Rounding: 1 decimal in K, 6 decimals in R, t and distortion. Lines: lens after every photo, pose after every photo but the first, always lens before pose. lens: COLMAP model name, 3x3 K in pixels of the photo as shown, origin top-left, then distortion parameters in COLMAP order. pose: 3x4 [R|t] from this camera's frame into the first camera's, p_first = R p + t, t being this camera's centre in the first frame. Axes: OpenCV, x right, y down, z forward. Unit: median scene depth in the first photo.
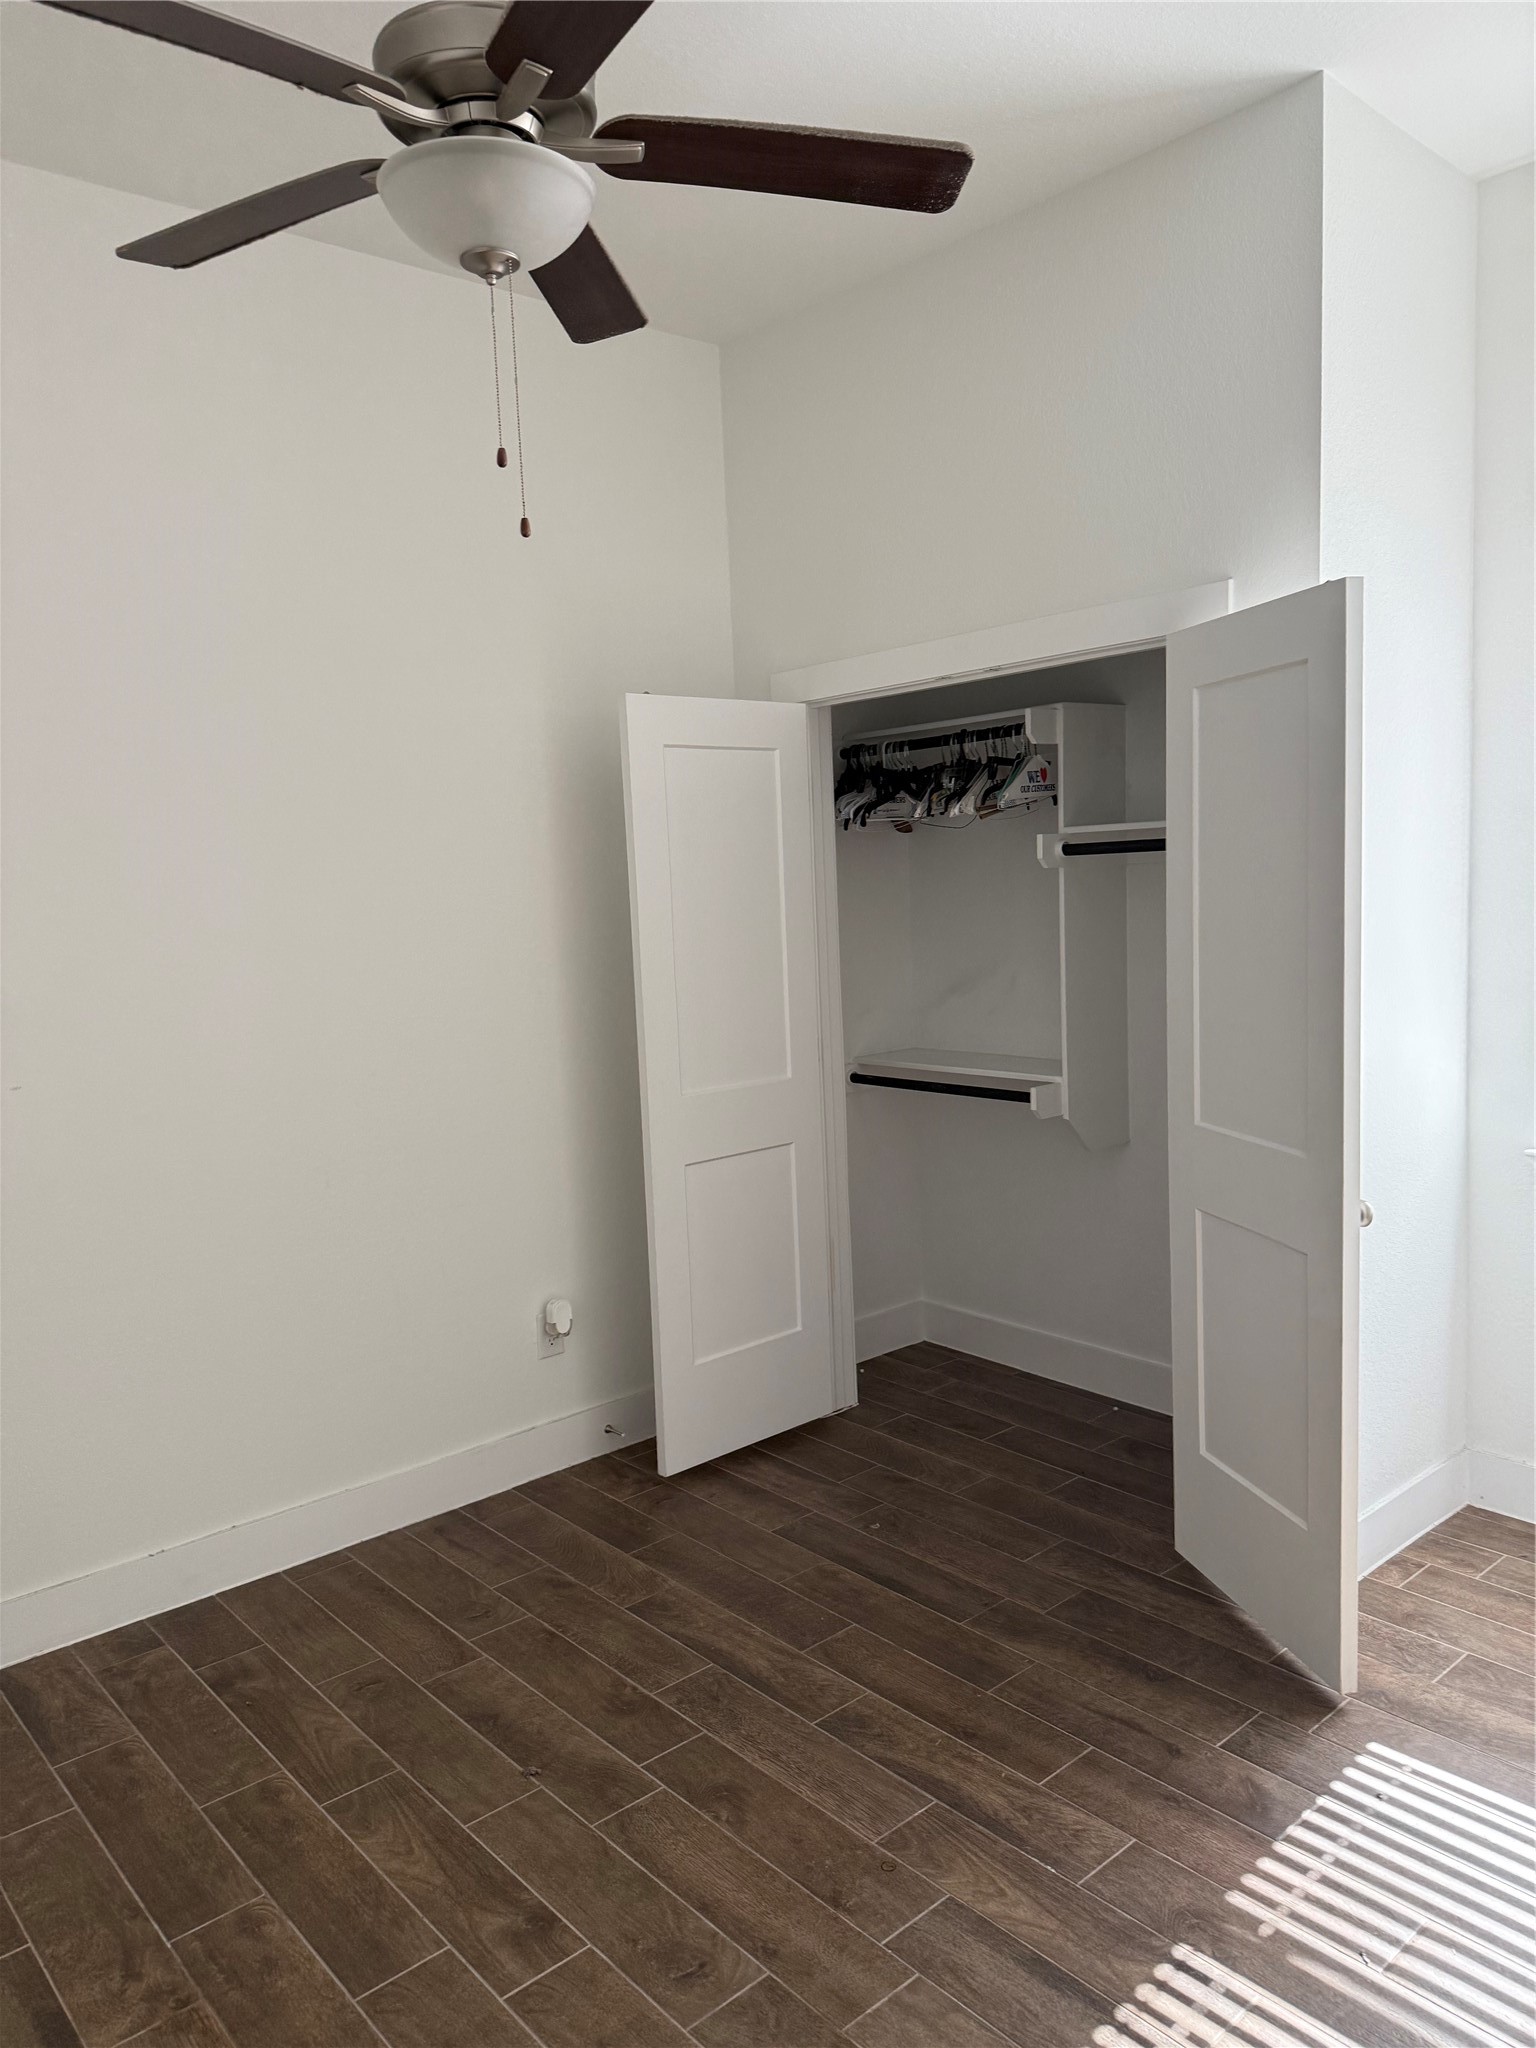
lens RADIAL K [[1441.4, 0, 754.1], [0, 1441.4, 1029.3], [0, 0, 1]] dist [0.036193, -0.053606]
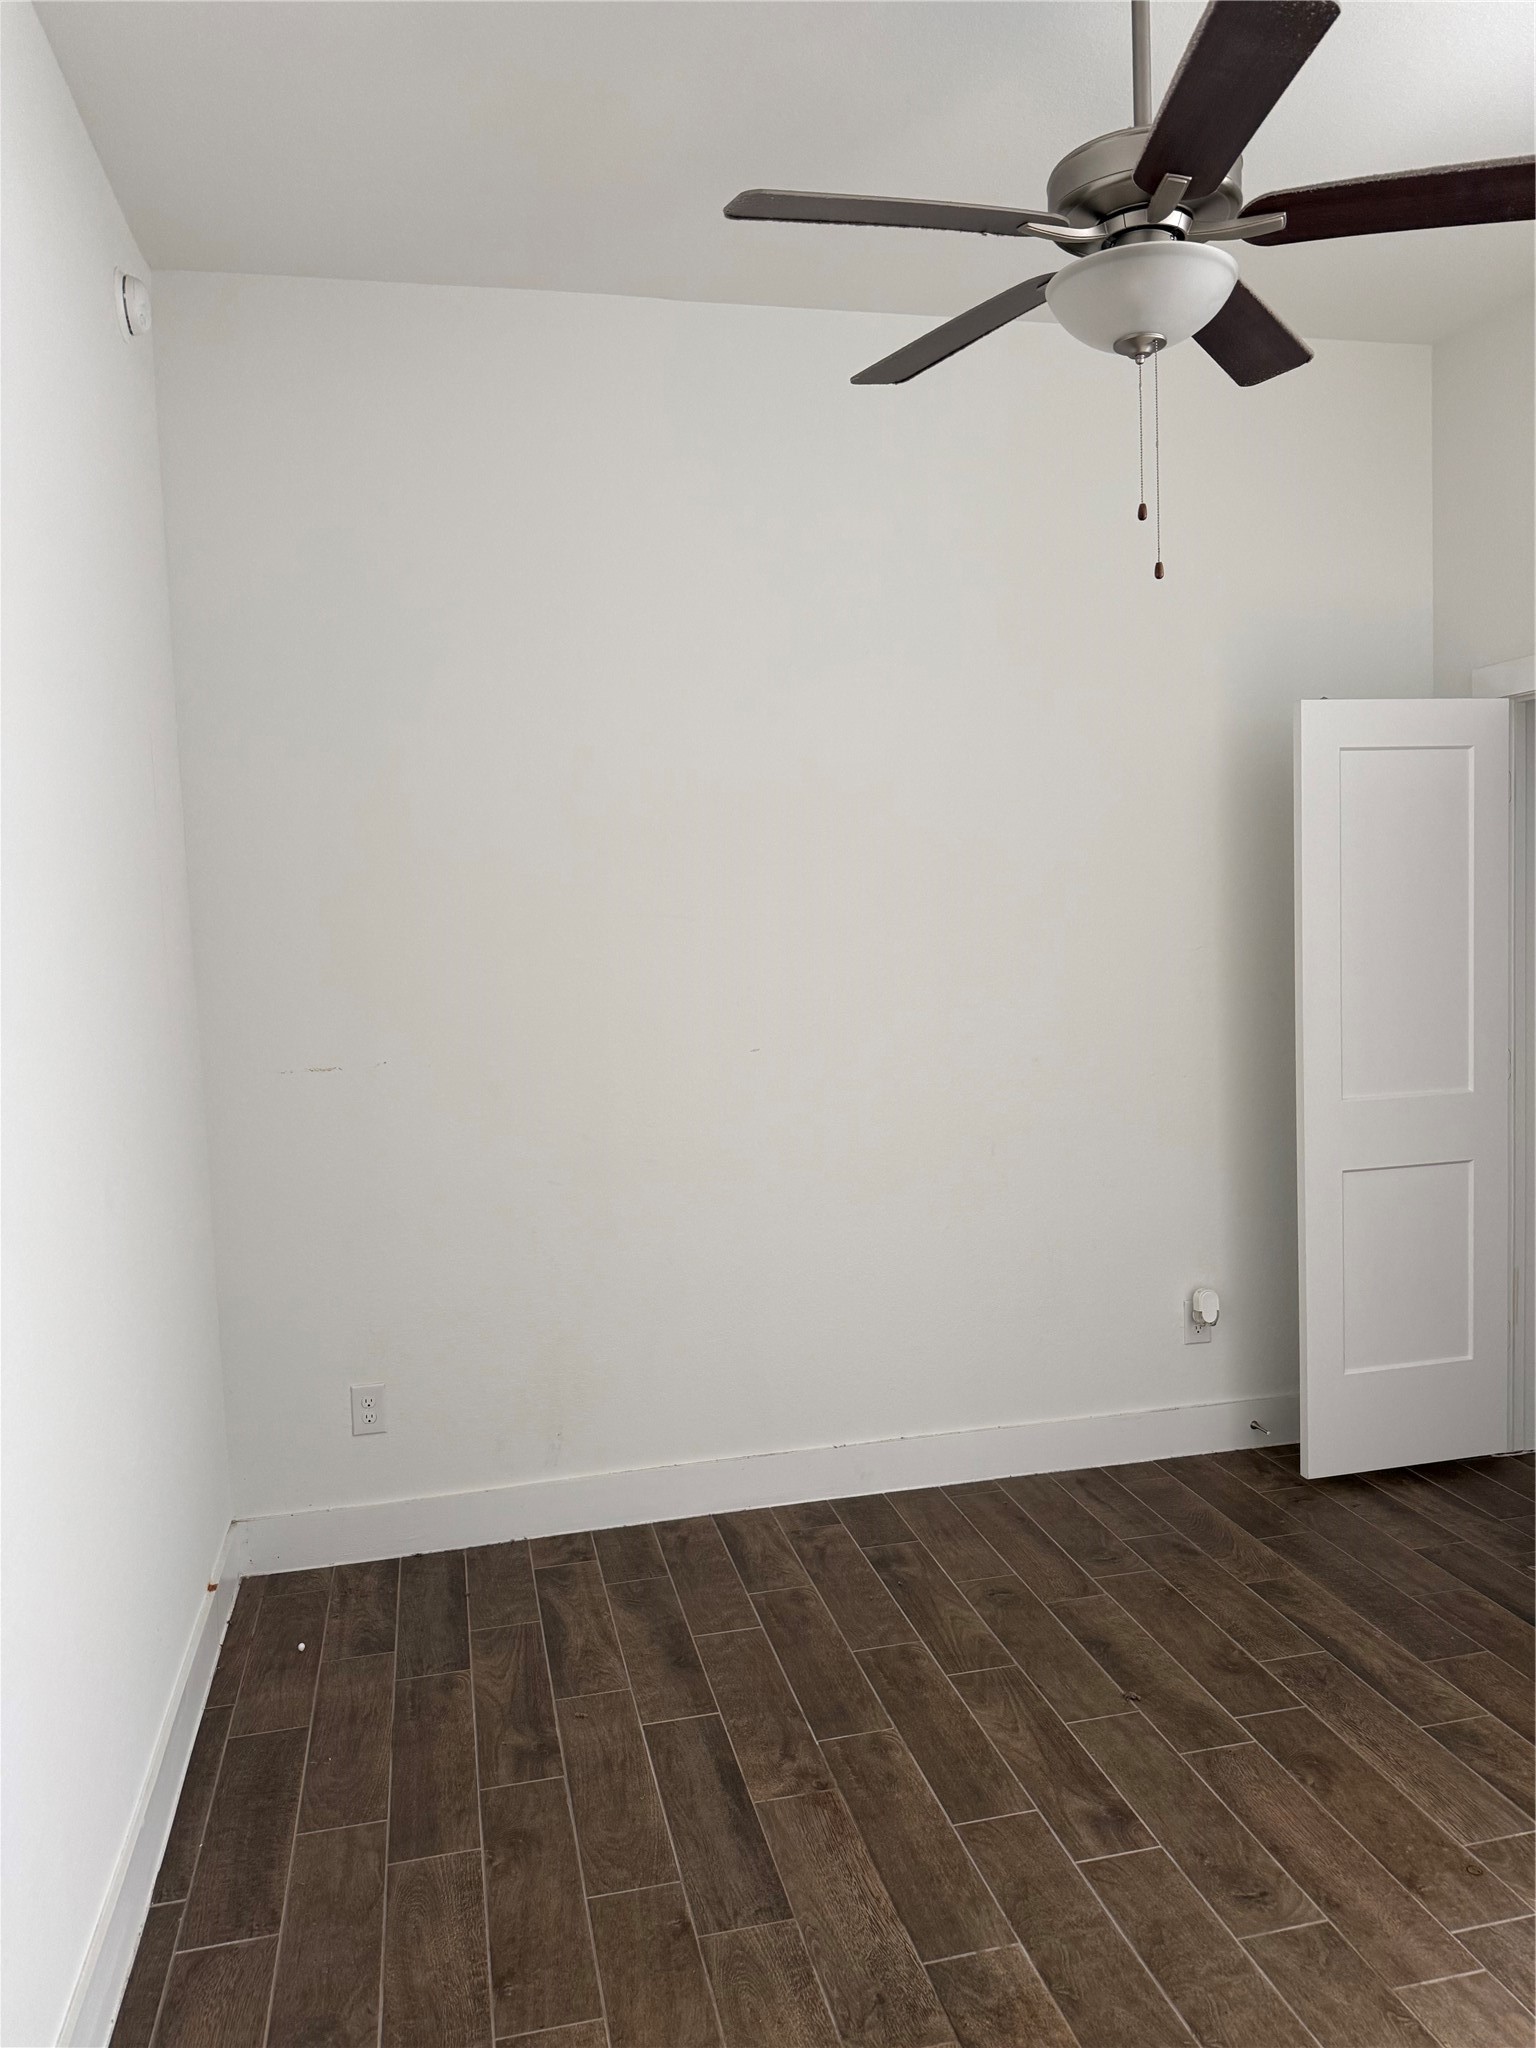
lens RADIAL K [[1441.4, 0, 746.6], [0, 1441.4, 1020.5], [0, 0, 1]] dist [0.036193, -0.053606]
pose [[0.876802, 0.044772, -0.478762, 0.094295], [-0.052215, 0.998633, -0.002237, 0.020568], [0.478007, 0.026960, 0.877942, -0.115648]]
